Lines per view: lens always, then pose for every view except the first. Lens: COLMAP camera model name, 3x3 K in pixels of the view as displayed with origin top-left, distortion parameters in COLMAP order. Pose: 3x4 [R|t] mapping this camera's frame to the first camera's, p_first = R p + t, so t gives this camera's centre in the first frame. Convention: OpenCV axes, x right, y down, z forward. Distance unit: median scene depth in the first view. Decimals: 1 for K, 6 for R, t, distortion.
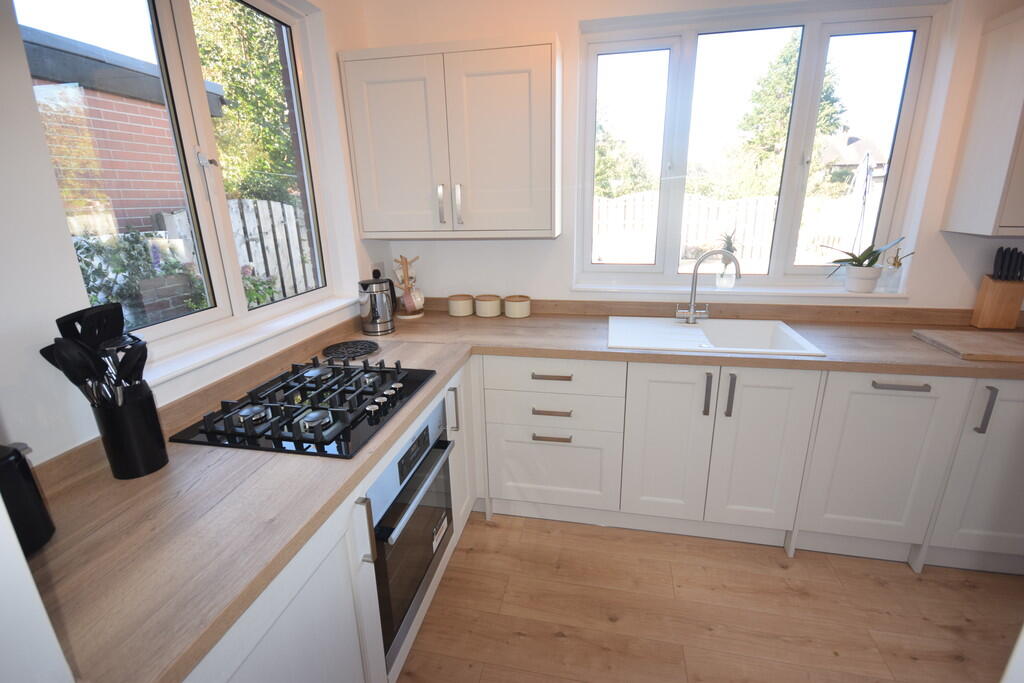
lens RADIAL K [[481.8, 0, 511.5], [0, 481.8, 341.8], [0, 0, 1]] dist [-0.001583, -0.000394]
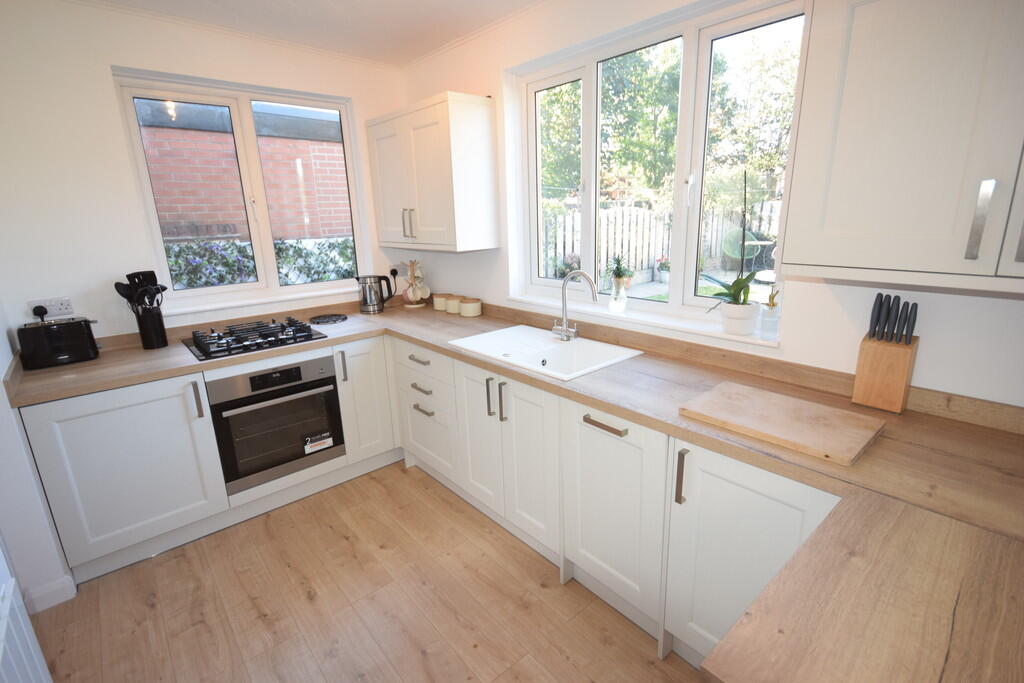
lens RADIAL K [[481.7, 0, 513.3], [0, 481.7, 341.2], [0, 0, 1]] dist [0.002576, 0.000430]
pose [[0.788052, 0.153256, -0.596227, 1.030850], [-0.161049, 0.986111, 0.040609, -0.066727], [0.594170, 0.064020, 0.801788, 0.121649]]
